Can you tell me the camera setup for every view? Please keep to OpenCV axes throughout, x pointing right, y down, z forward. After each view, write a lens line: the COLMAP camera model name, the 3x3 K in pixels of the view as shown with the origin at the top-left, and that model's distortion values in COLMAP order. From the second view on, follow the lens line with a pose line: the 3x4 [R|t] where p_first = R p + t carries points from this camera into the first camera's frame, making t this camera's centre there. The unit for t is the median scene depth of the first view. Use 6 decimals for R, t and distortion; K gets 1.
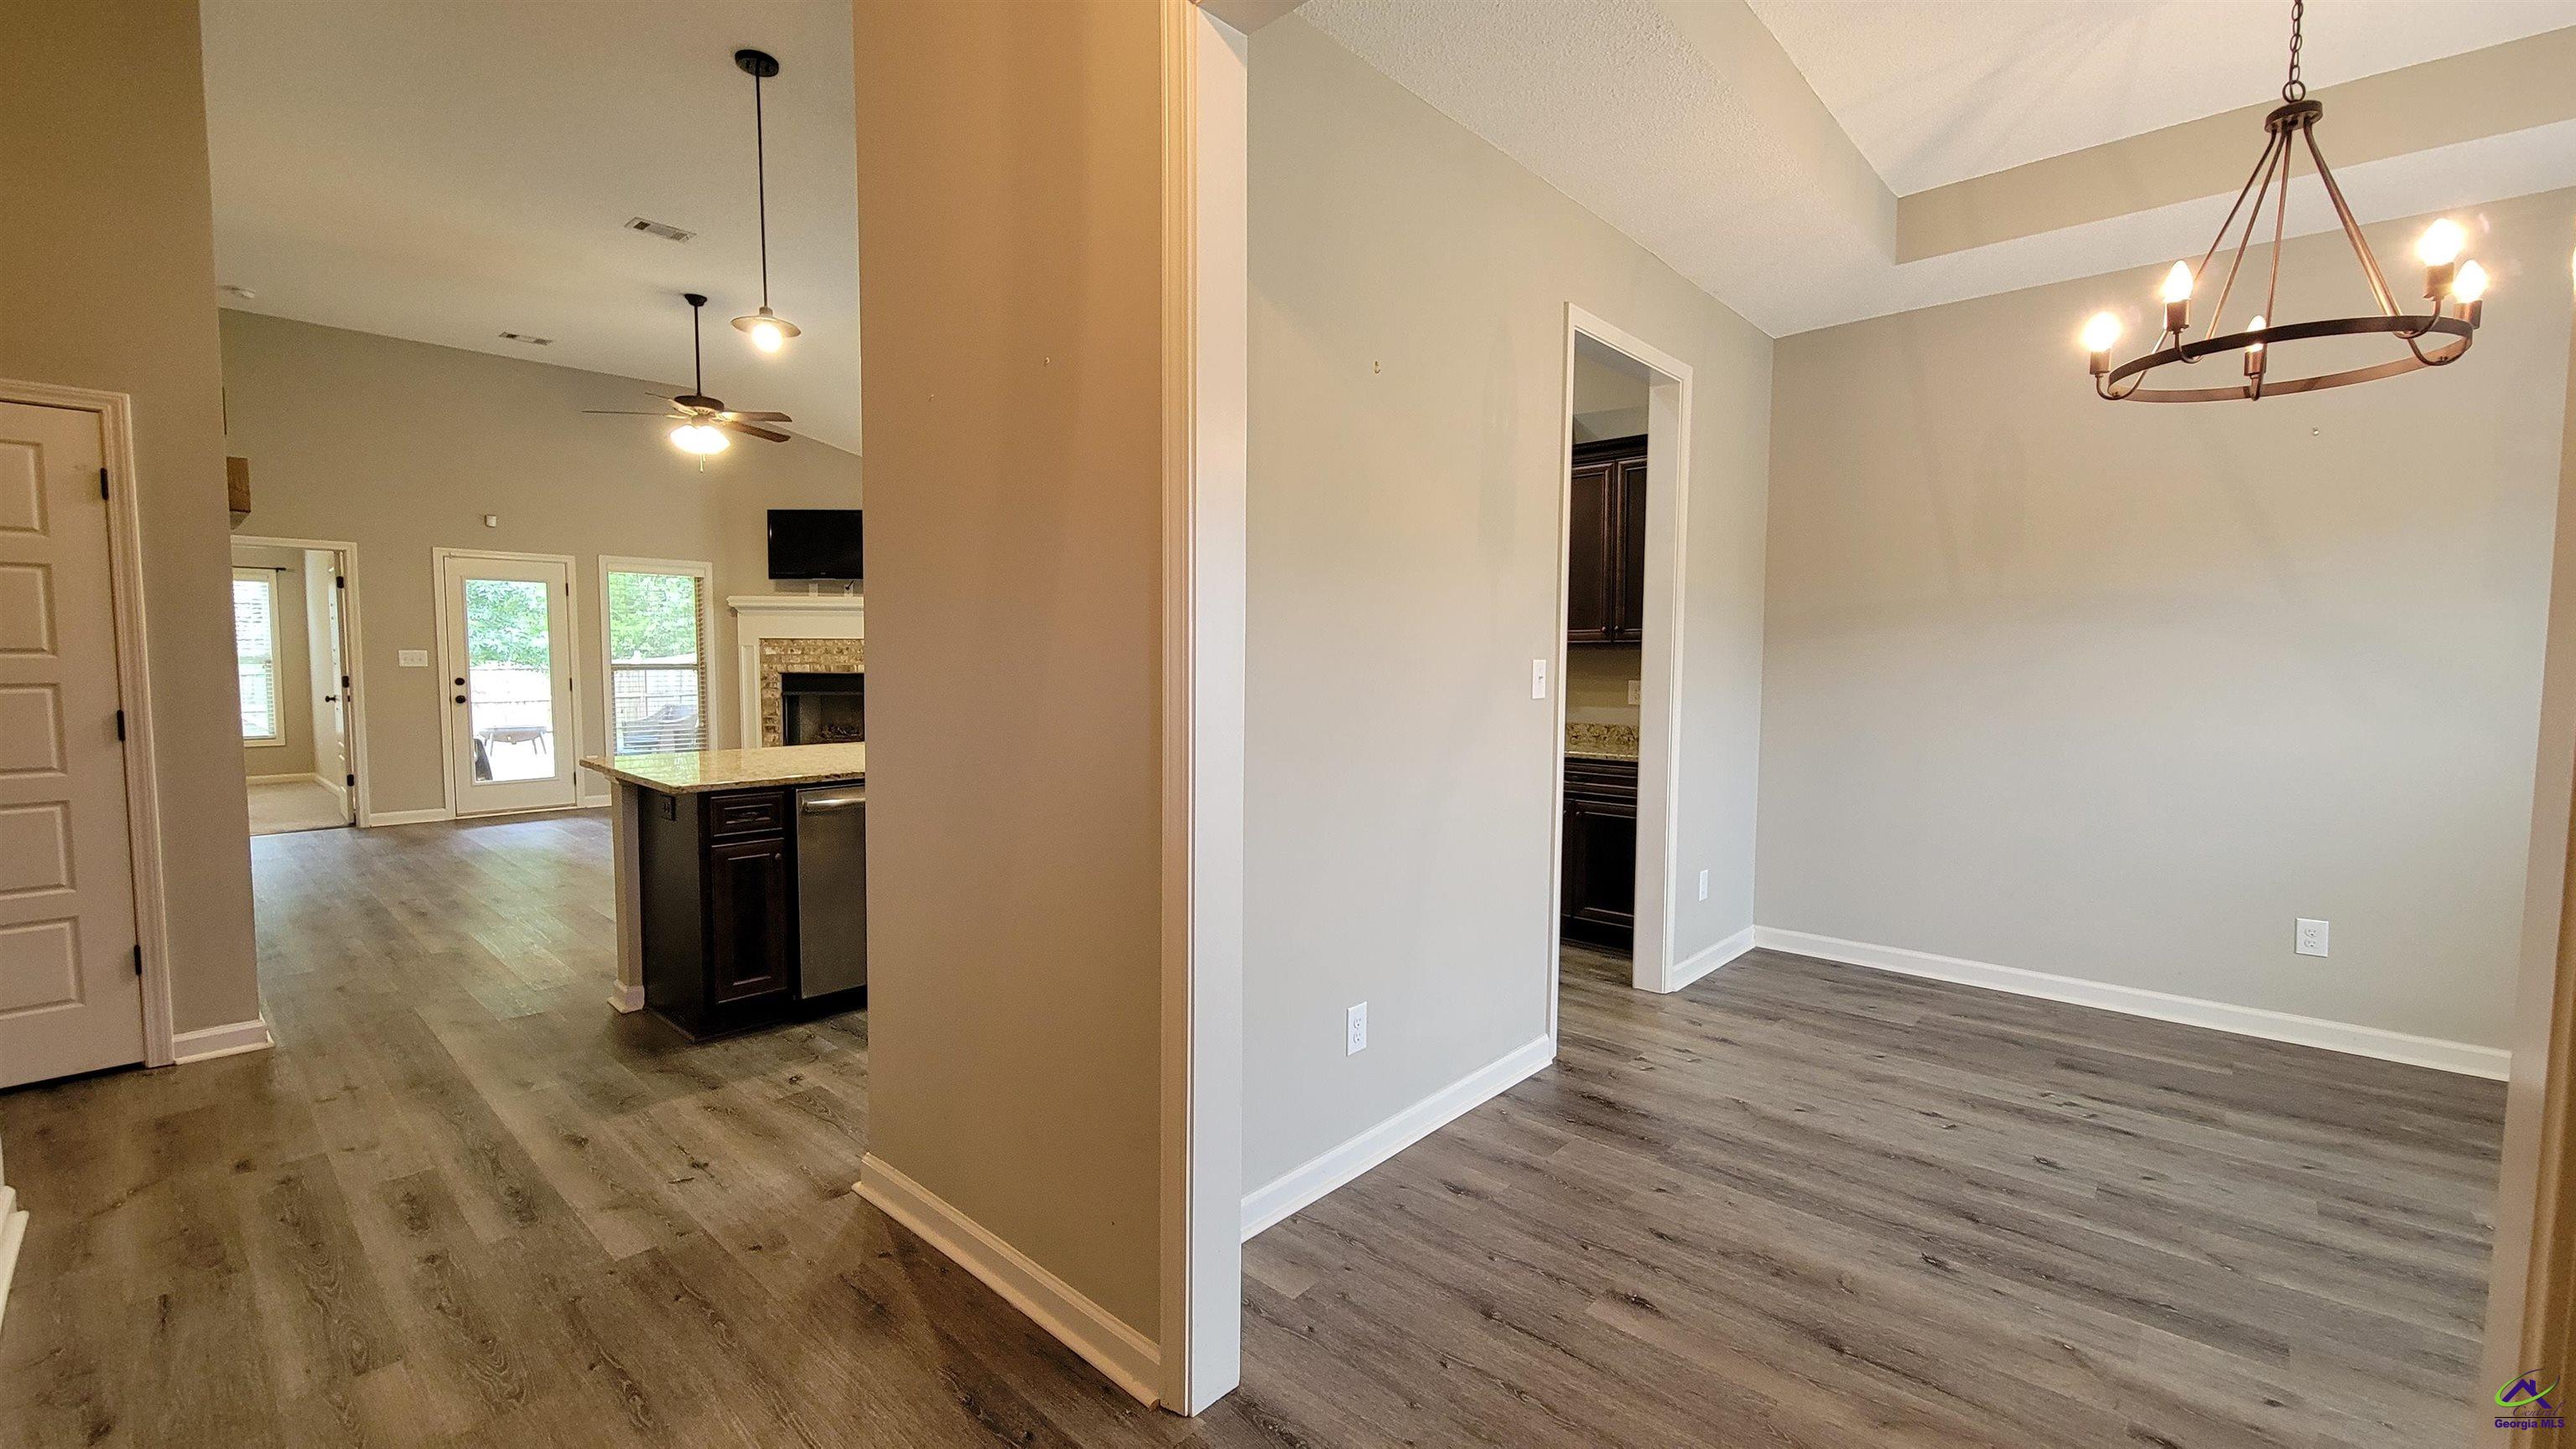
lens RADIAL K [[1053.1, 0, 1288.0], [0, 1053.1, 724.5], [0, 0, 1]] dist [-0.000658, -0.000278]
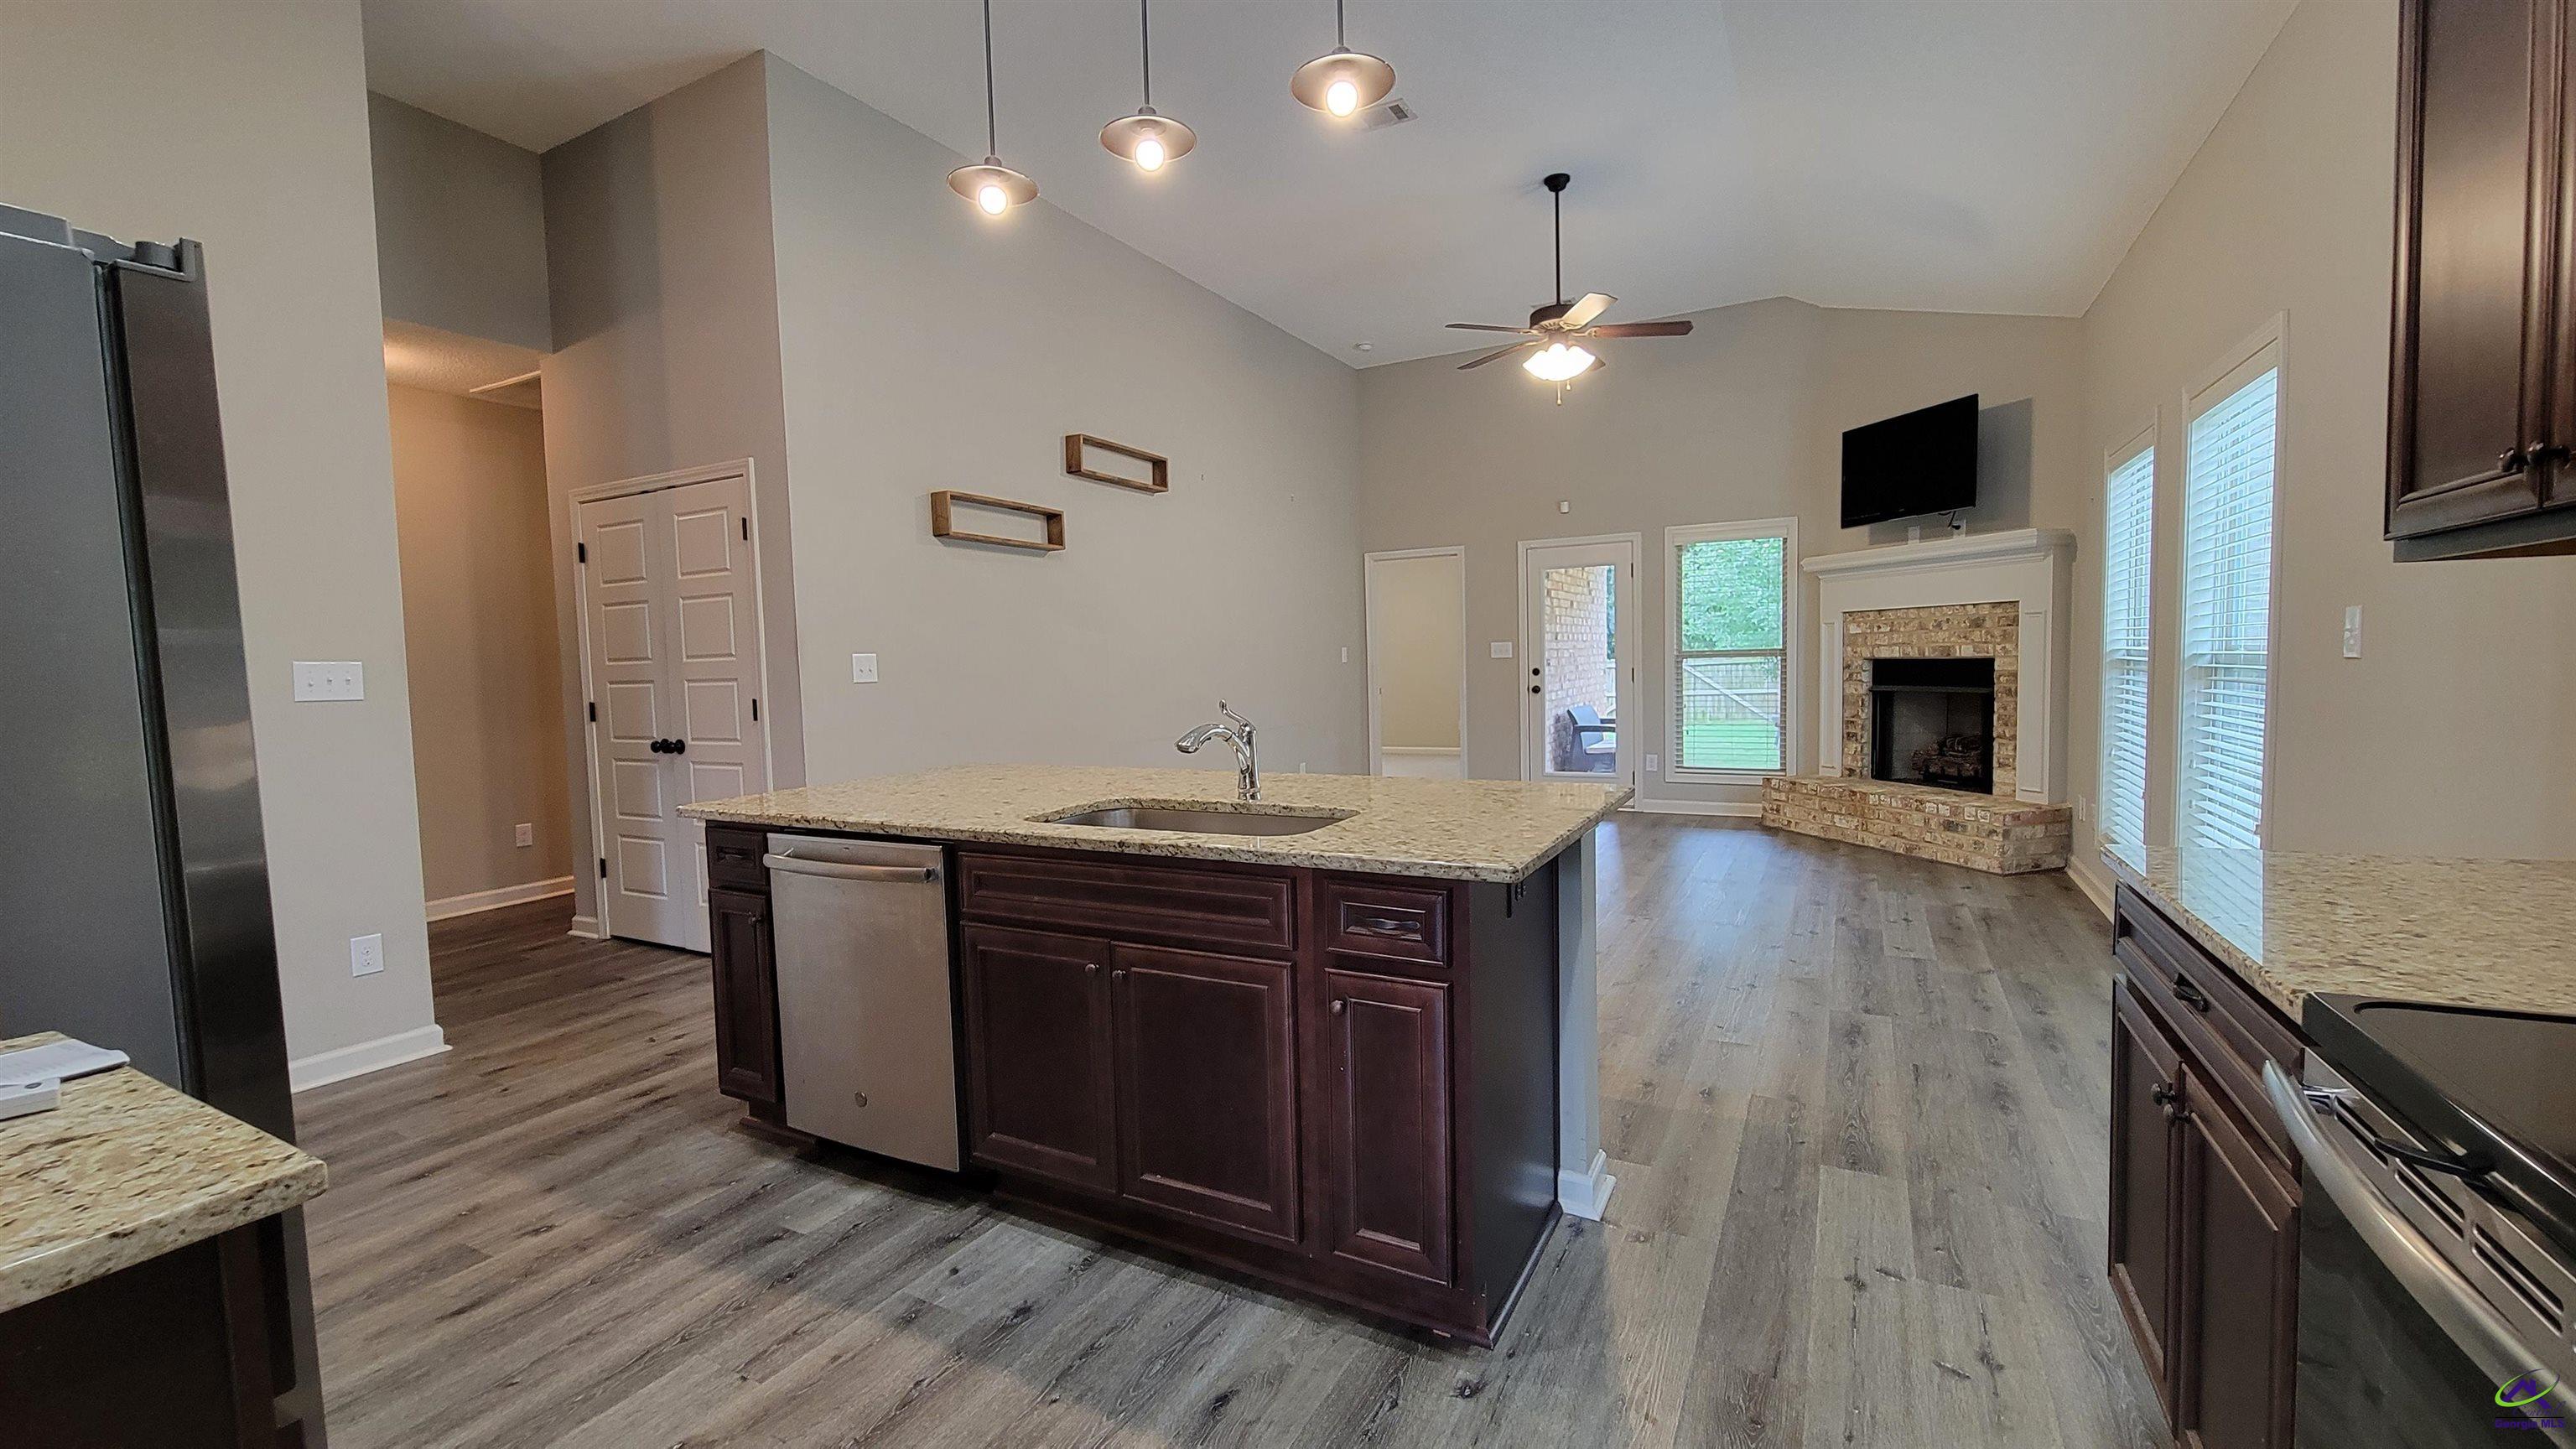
lens RADIAL K [[1053.1, 0, 1288.0], [0, 1053.1, 724.5], [0, 0, 1]] dist [-0.000658, -0.000278]
pose [[0.237537, 0.049738, -0.970104, 0.140162], [-0.035483, 0.998466, 0.042504, -0.025112], [0.970730, 0.024326, 0.238938, 0.536113]]
